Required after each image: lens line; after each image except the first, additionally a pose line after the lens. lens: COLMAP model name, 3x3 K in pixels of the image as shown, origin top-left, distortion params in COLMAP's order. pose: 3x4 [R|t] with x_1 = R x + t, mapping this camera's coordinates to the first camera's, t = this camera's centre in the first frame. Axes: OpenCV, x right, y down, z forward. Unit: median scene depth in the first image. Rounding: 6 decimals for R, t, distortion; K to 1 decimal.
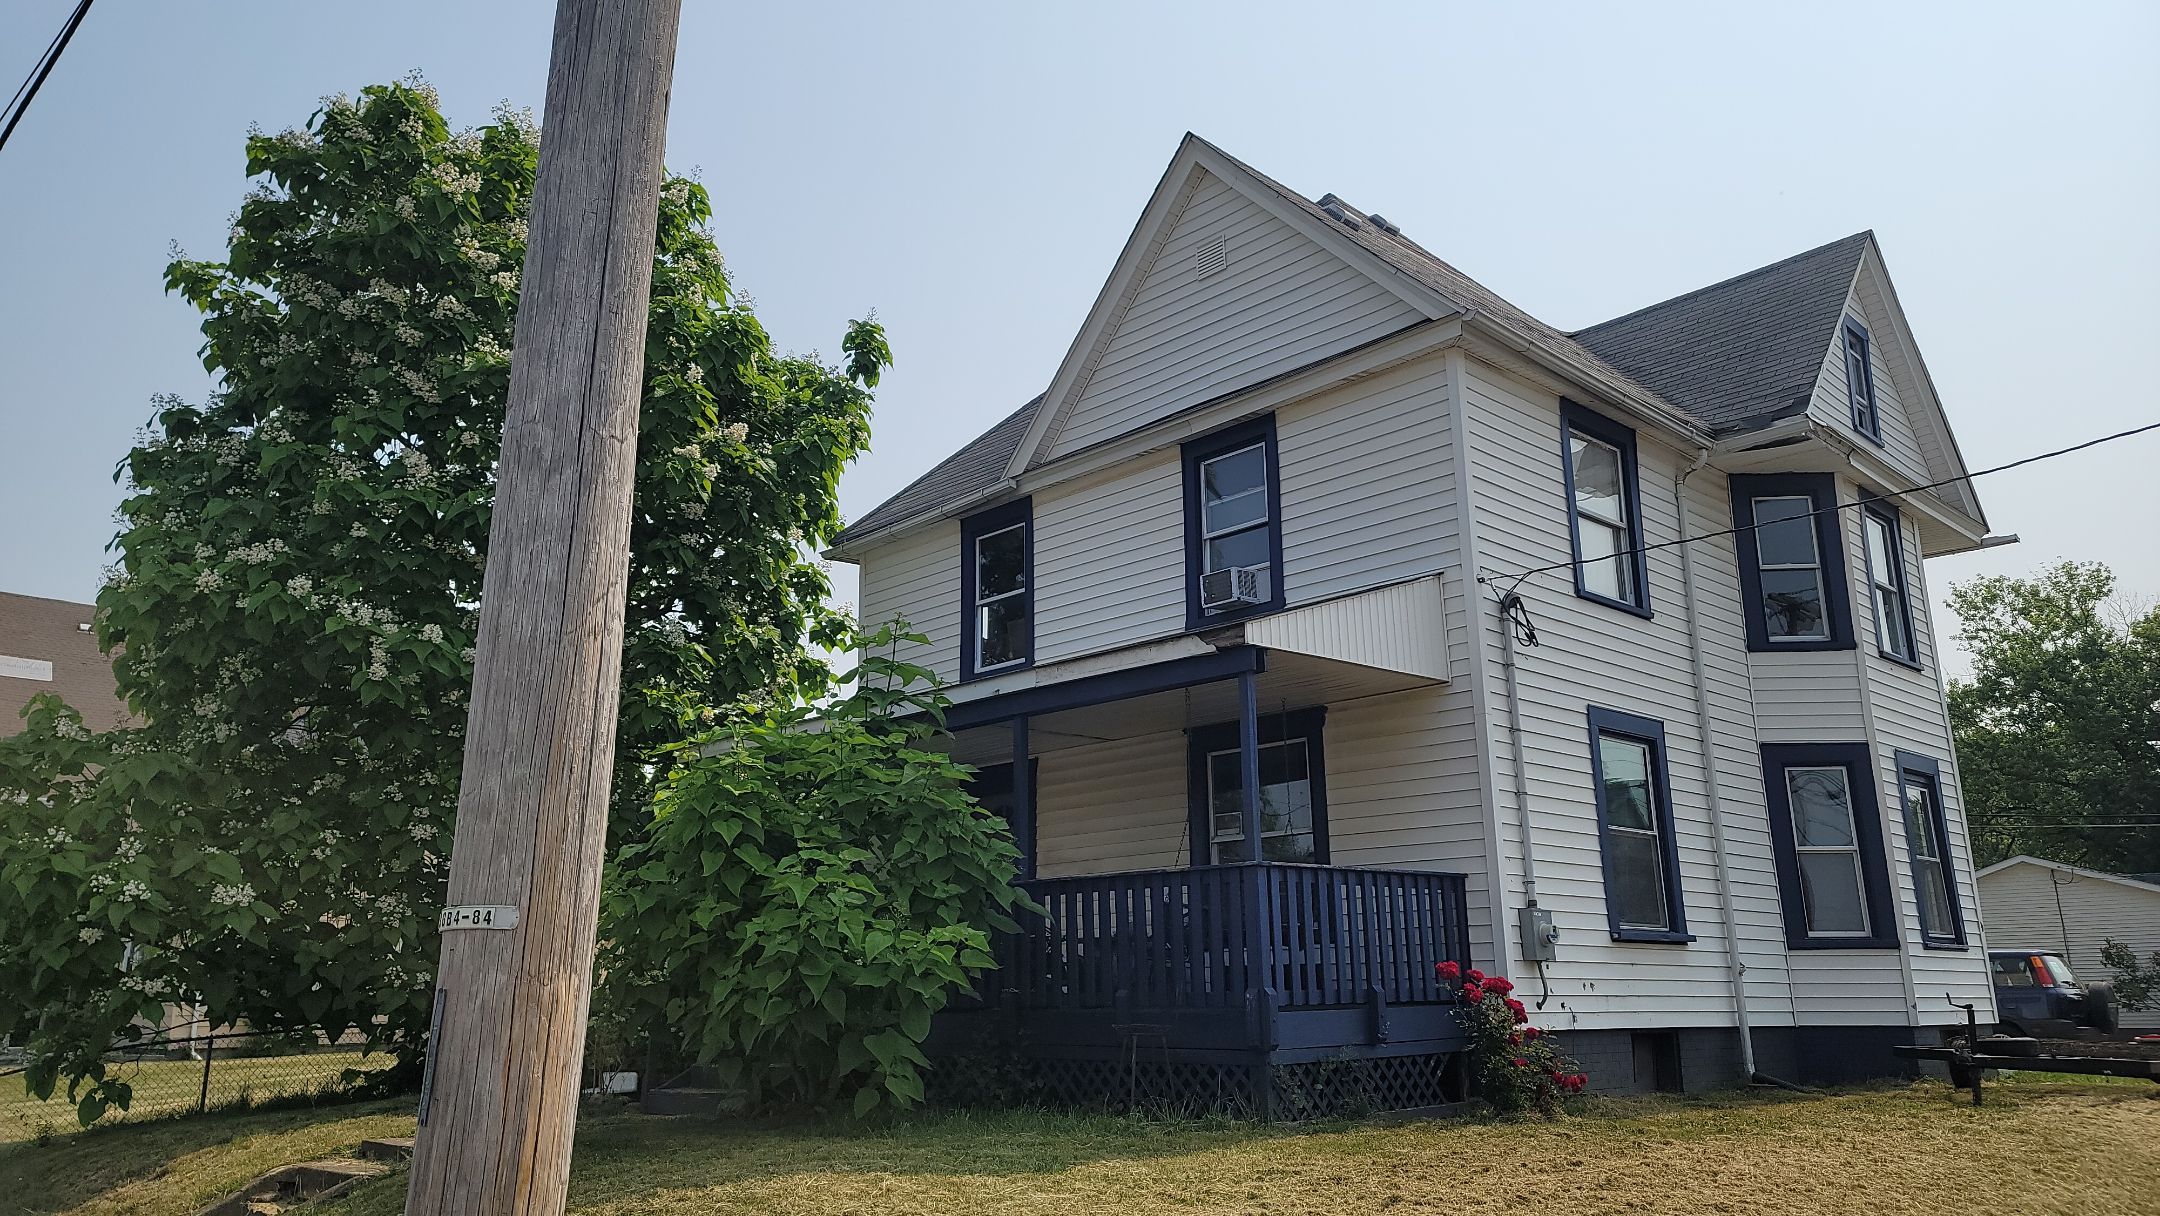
lens RADIAL K [[1566.2, 0, 1065.1], [0, 1566.2, 608.0], [0, 0, 1]] dist [0.074166, -0.040056]
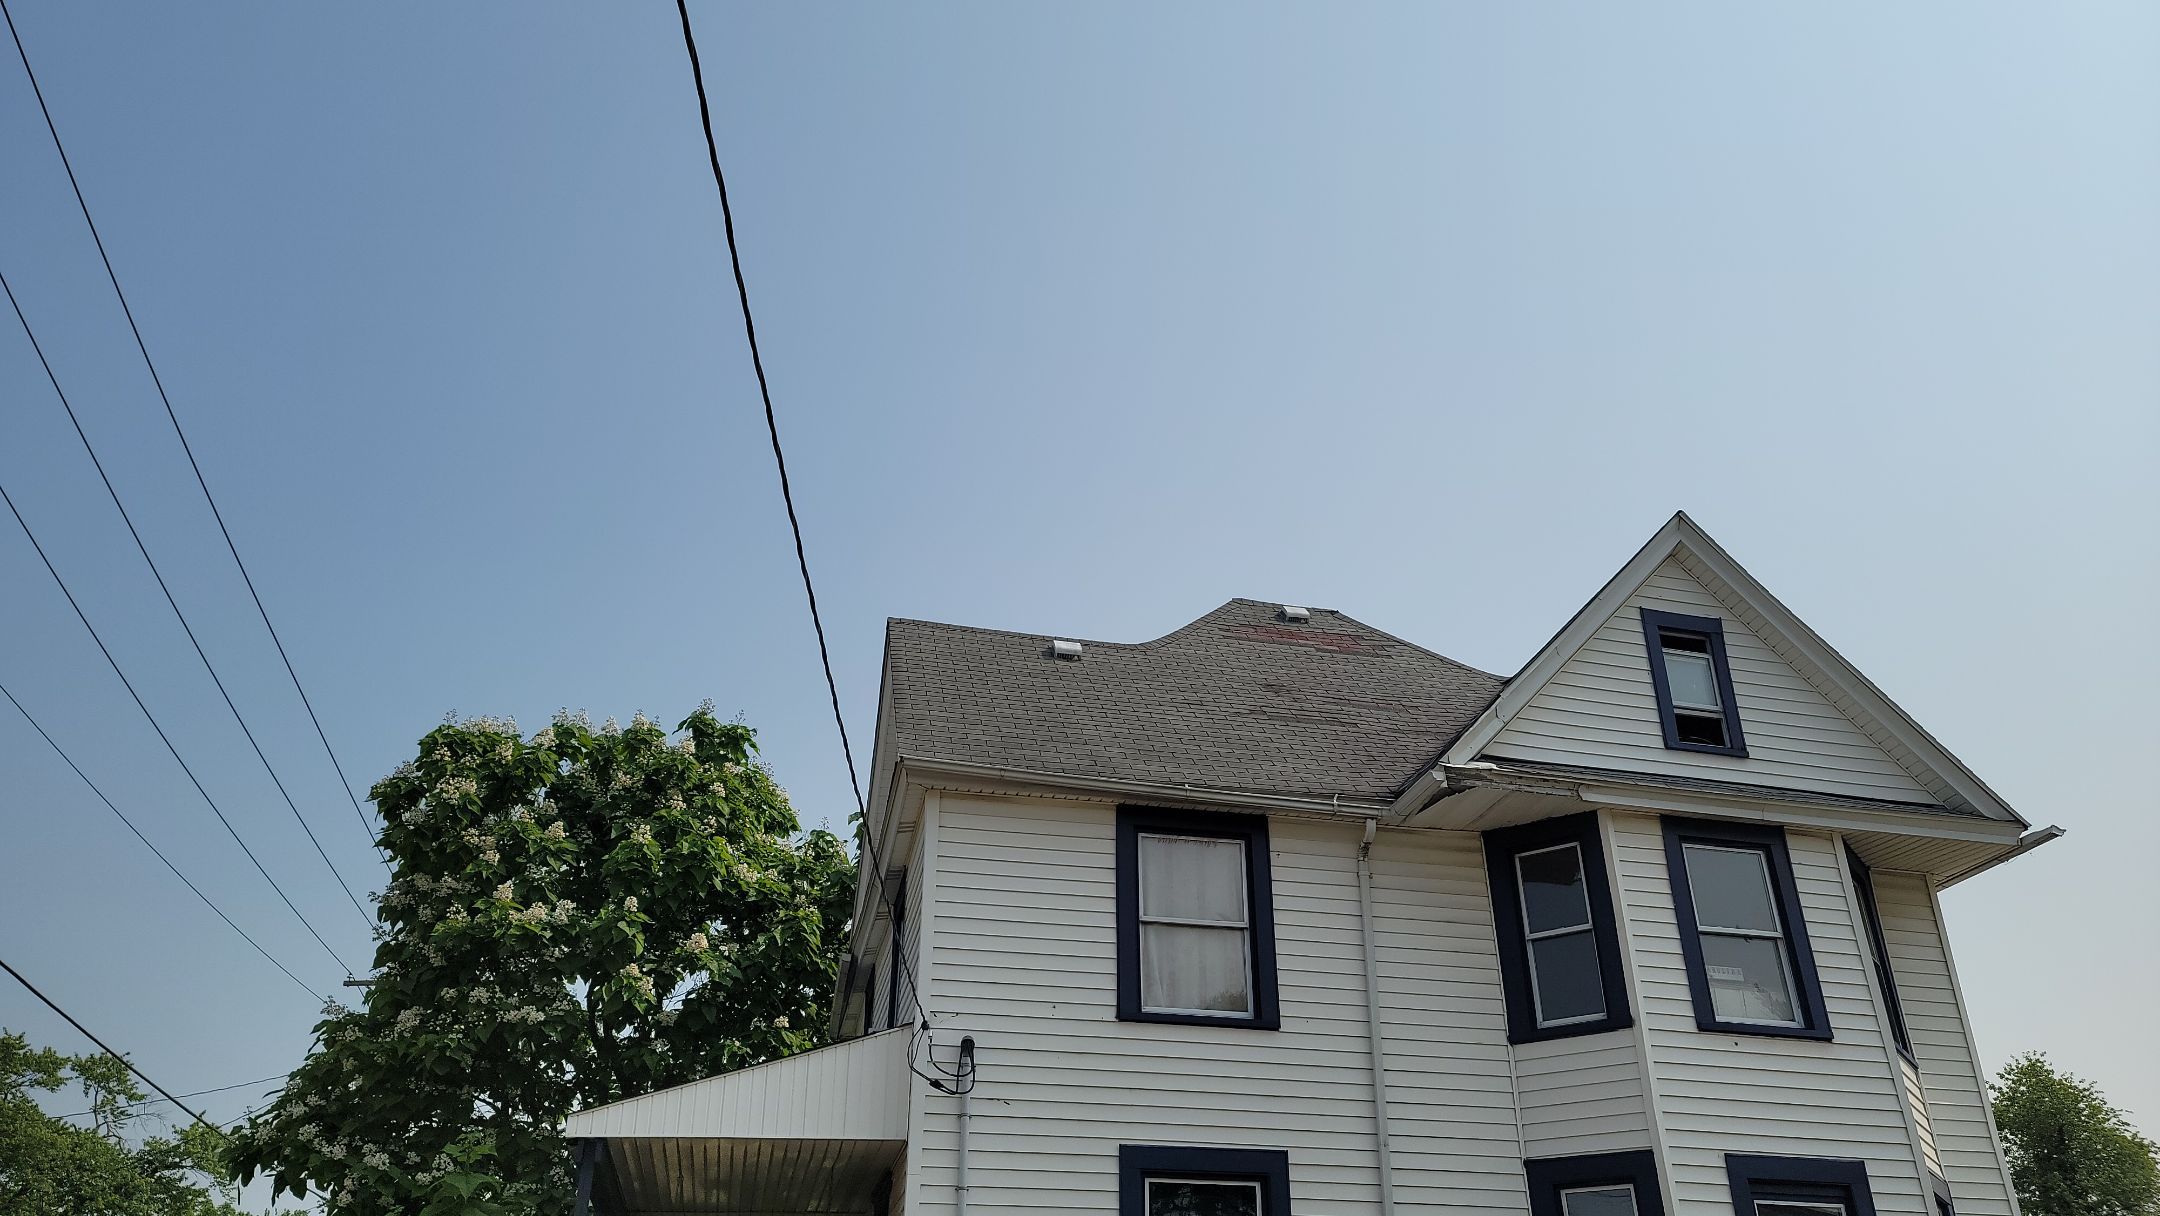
lens RADIAL K [[1577.4, 0, 1090.1], [0, 1577.4, 613.9], [0, 0, 1]] dist [0.068904, -0.036083]
pose [[0.851736, -0.242271, -0.464597, 0.797431], [0.116992, 0.952232, -0.282077, 0.025716], [0.510743, 0.185901, 0.839394, 0.164895]]
